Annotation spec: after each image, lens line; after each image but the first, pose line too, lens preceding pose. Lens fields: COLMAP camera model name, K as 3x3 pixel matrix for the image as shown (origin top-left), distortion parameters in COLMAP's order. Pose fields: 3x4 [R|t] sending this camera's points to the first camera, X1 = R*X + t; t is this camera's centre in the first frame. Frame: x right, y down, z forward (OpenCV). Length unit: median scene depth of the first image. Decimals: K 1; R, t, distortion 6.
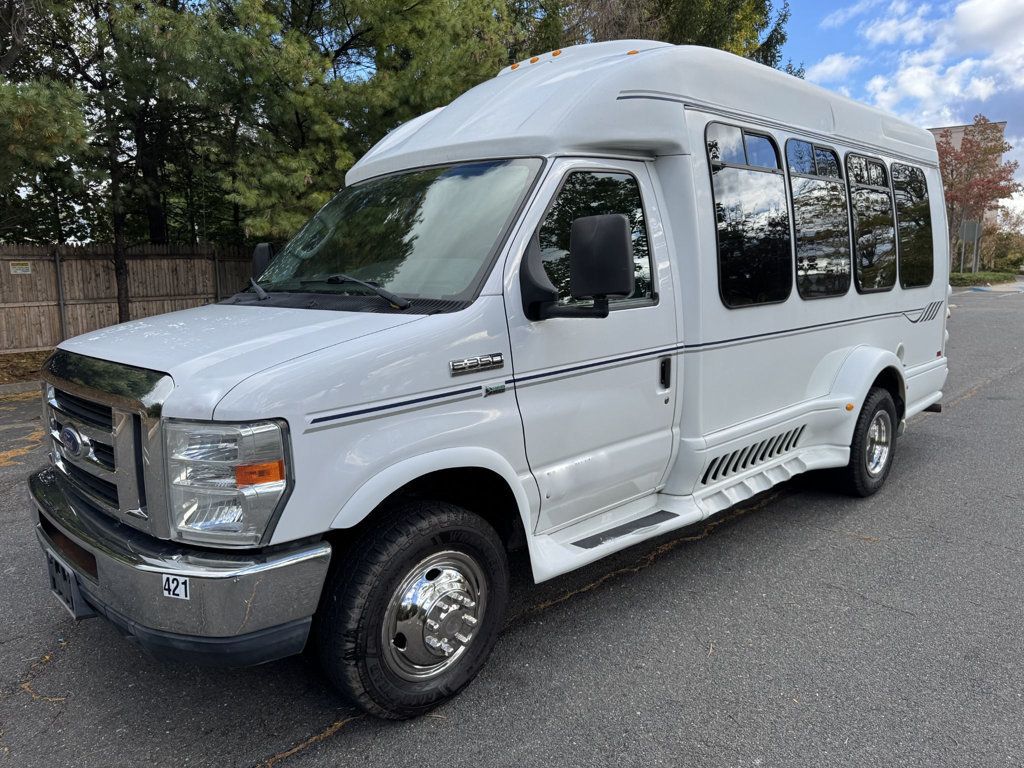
lens RADIAL K [[741.0, 0, 512.0], [0, 741.0, 384.0], [0, 0, 1]] dist [0.082300, -0.111698]
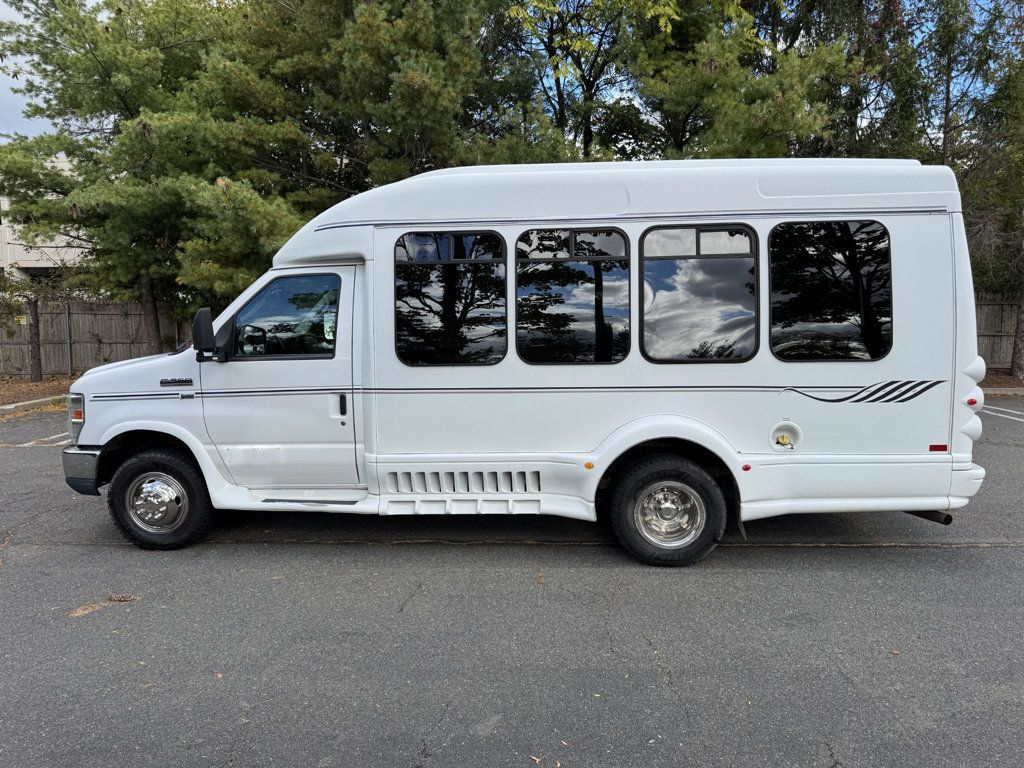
lens RADIAL K [[741.0, 0, 512.0], [0, 741.0, 384.0], [0, 0, 1]] dist [0.082300, -0.111698]
pose [[0.660704, 0.086477, -0.745649, 1.524128], [-0.117861, 0.992972, 0.010727, -0.110839], [0.741336, 0.080796, 0.666253, 0.245709]]
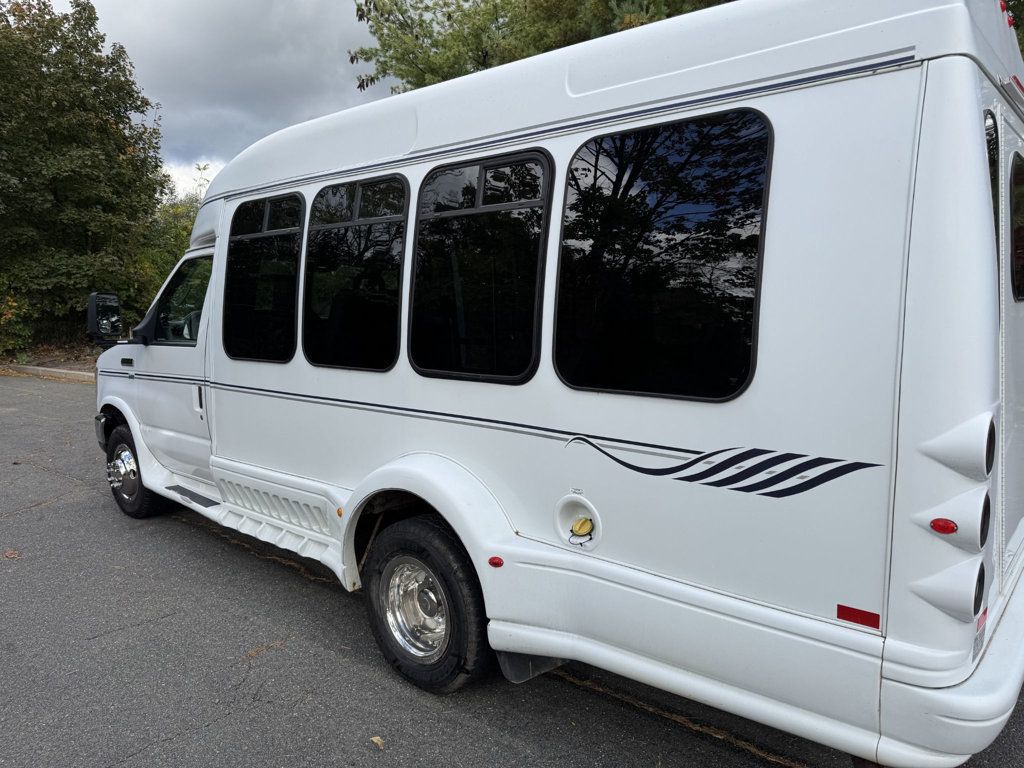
lens RADIAL K [[741.0, 0, 512.0], [0, 741.0, 384.0], [0, 0, 1]] dist [0.082300, -0.111698]
pose [[0.051819, 0.125147, -0.990784, 1.576814], [-0.154729, 0.981143, 0.115837, -0.282446], [0.986597, 0.147300, 0.070205, 1.439875]]
